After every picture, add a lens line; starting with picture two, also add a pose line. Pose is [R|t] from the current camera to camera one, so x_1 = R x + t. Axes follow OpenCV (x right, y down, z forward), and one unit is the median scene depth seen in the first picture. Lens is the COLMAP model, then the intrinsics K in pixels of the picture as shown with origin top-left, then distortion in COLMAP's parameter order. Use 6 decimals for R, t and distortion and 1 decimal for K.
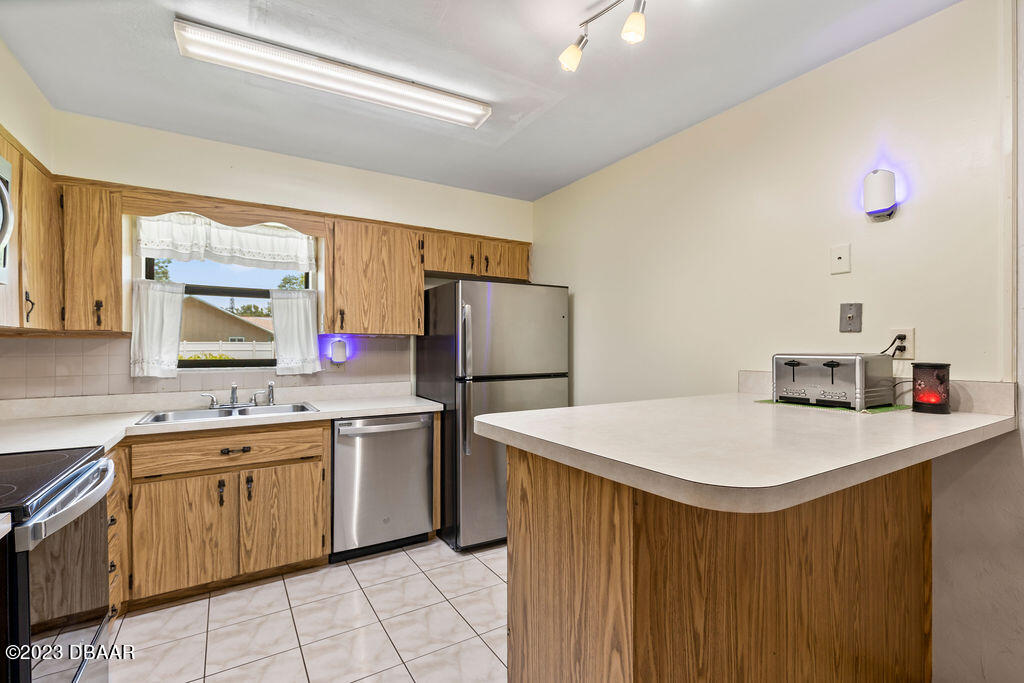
lens RADIAL K [[464.6, 0, 518.3], [0, 464.6, 347.7], [0, 0, 1]] dist [0.012137, -0.002926]
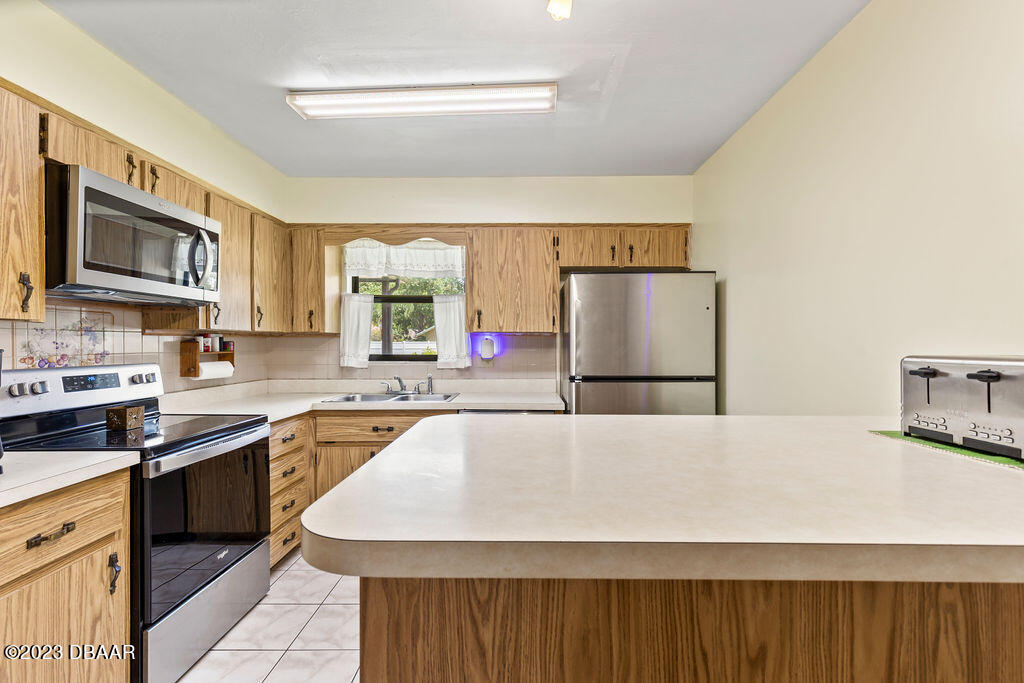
lens RADIAL K [[464.6, 0, 516.0], [0, 464.6, 345.7], [0, 0, 1]] dist [0.012137, -0.002926]
pose [[0.842713, 0.002906, -0.538355, 0.358597], [-0.002987, 0.999995, 0.000722, 0.000813], [0.538355, 0.000999, 0.842718, 0.170795]]
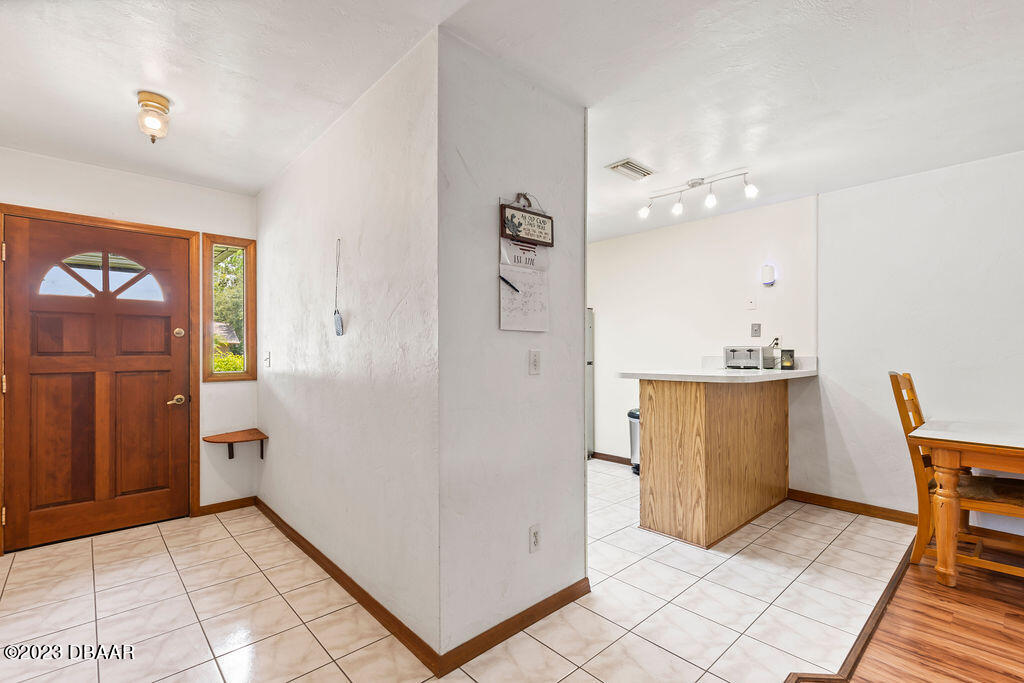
lens RADIAL K [[464.6, 0, 509.0], [0, 464.6, 339.2], [0, 0, 1]] dist [0.012137, -0.002926]
pose [[0.986166, 0.008561, 0.165541, -0.635440], [-0.005984, 0.999853, -0.016058, 0.016782], [-0.165654, 0.014845, 0.986072, -0.771432]]
